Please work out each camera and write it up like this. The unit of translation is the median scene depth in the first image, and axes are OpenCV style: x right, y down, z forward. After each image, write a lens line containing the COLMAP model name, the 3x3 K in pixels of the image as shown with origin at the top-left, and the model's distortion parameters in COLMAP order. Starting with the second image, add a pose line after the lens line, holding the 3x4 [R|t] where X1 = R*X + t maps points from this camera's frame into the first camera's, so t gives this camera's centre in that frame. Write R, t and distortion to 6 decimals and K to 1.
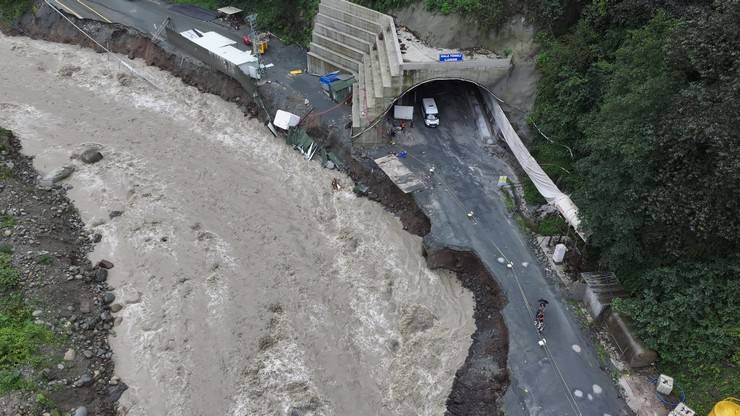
lens RADIAL K [[520.2, 0, 370.0], [0, 520.2, 208.0], [0, 0, 1]] dist [0.004596, 0.004600]
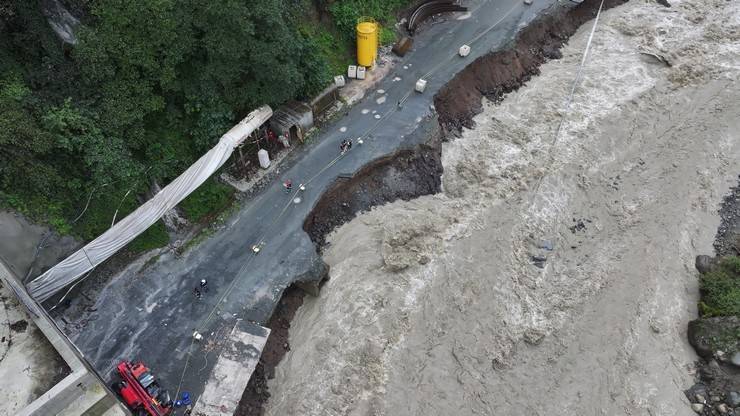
lens RADIAL K [[520.2, 0, 370.0], [0, 520.2, 208.0], [0, 0, 1]] dist [0.004596, 0.004600]
pose [[-0.713646, -0.542512, 0.443159, -0.197995], [0.433533, 0.154866, 0.887731, -0.499678], [-0.550235, 0.825649, 0.124678, 0.602576]]
